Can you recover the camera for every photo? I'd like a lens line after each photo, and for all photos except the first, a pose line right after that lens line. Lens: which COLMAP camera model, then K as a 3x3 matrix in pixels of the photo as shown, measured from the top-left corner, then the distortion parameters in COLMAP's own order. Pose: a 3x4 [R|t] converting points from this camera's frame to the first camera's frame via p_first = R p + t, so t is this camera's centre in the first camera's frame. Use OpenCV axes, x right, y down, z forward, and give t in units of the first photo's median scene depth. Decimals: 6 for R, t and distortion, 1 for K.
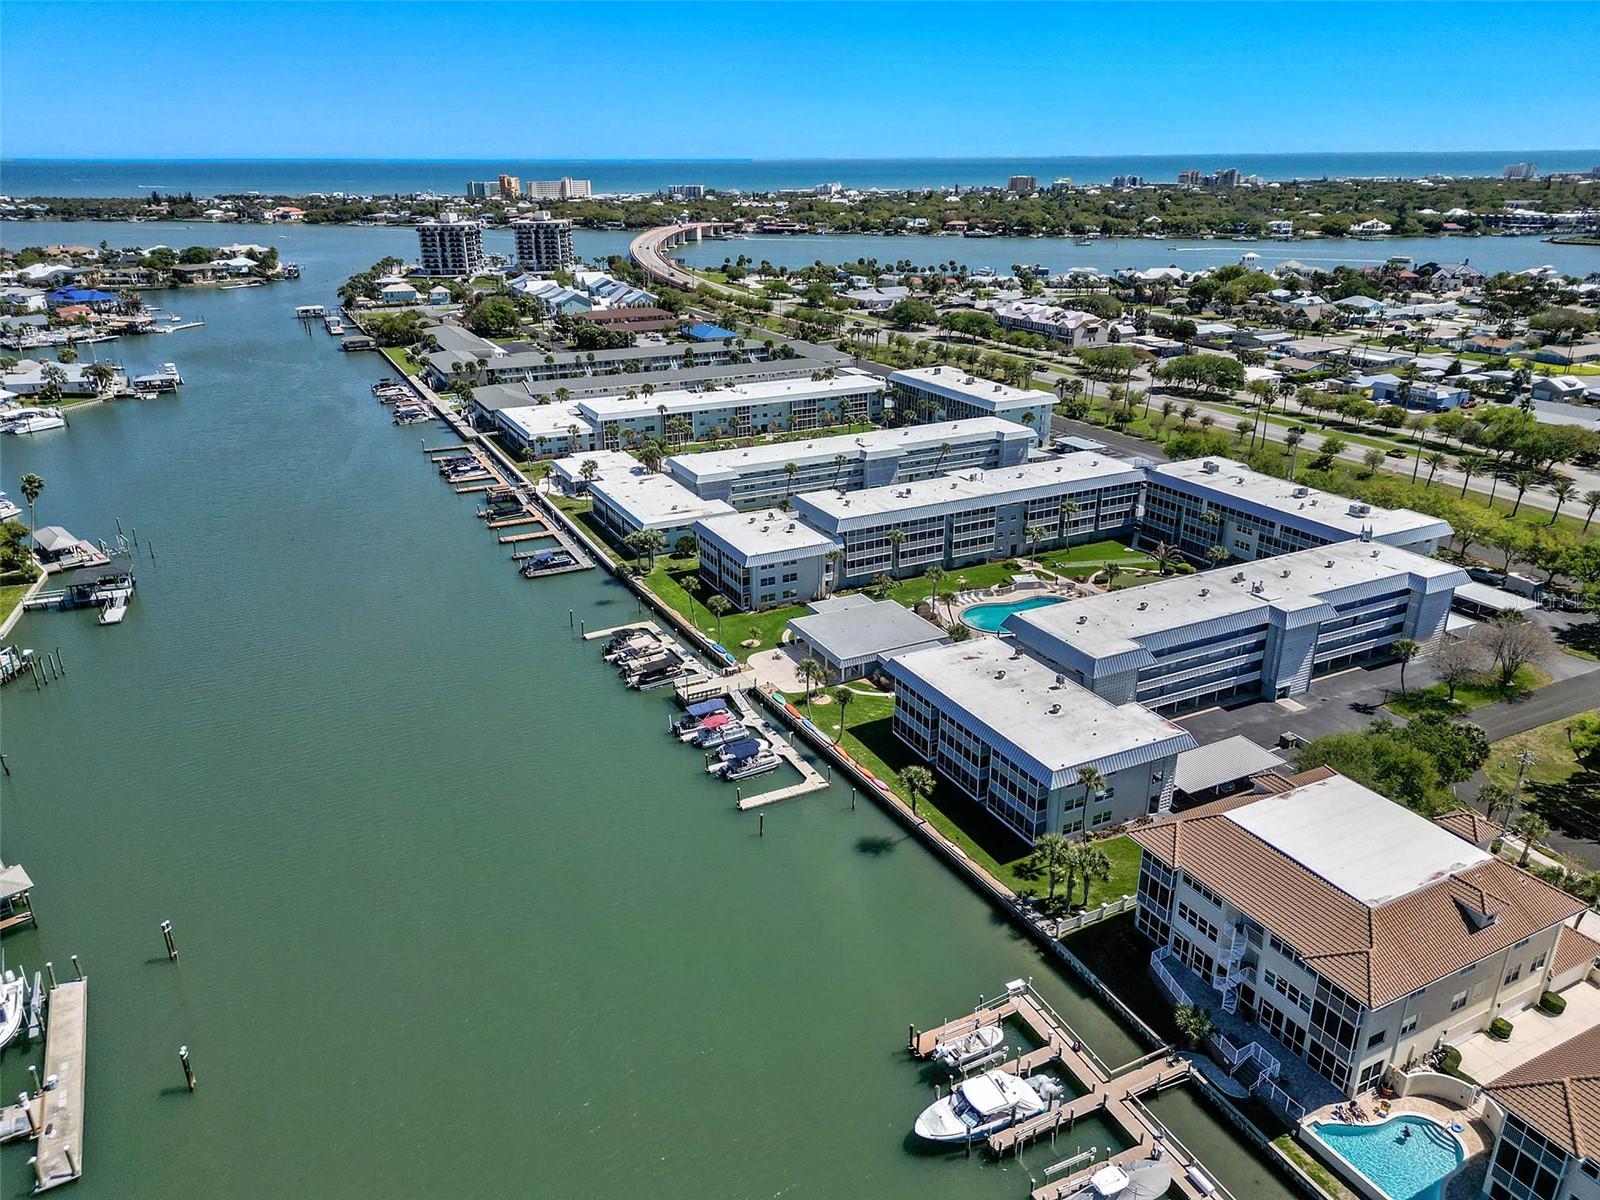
lens RADIAL K [[1113.0, 0, 800.0], [0, 1113.0, 600.0], [0, 0, 1]] dist [0.067598, -0.070406]
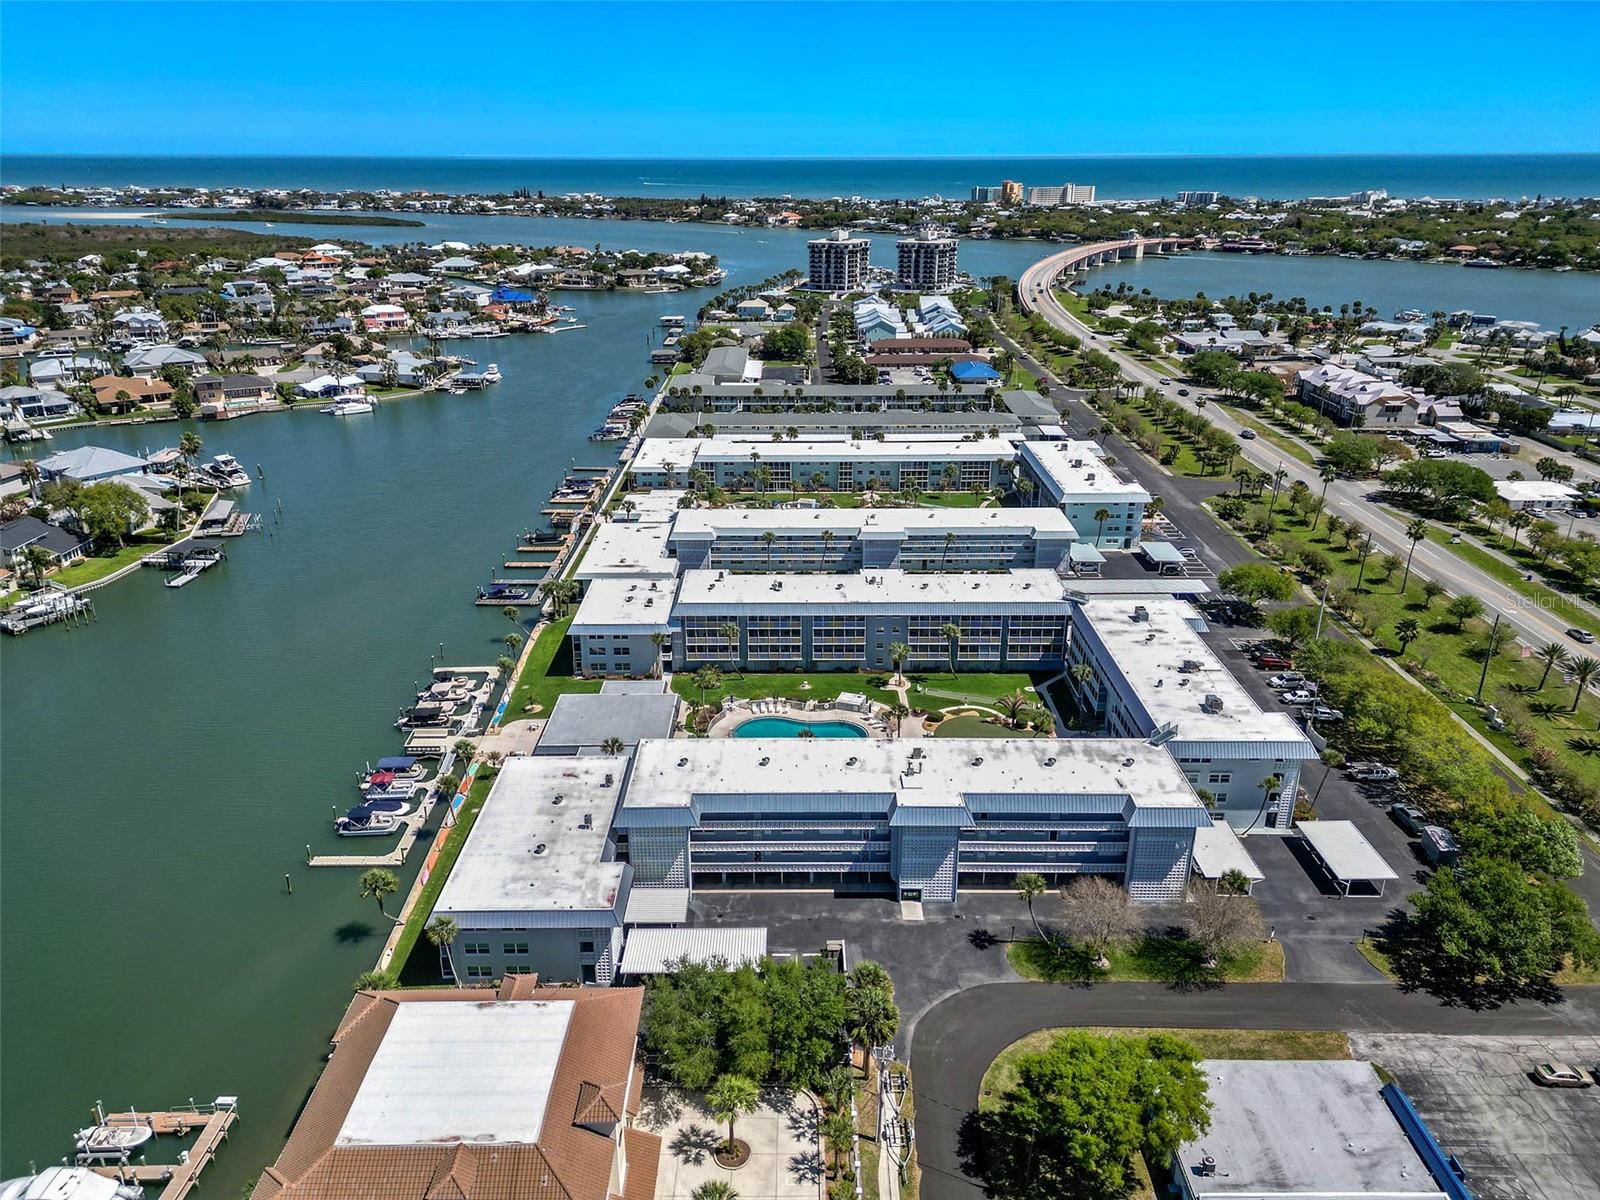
lens RADIAL K [[1121.1, 0, 784.2], [0, 1121.1, 597.2], [0, 0, 1]] dist [0.070383, -0.075395]
pose [[0.890084, 0.169089, -0.423272, 0.454400], [-0.170219, 0.984768, 0.035449, -0.107701], [0.422819, 0.040497, 0.905309, 0.105509]]
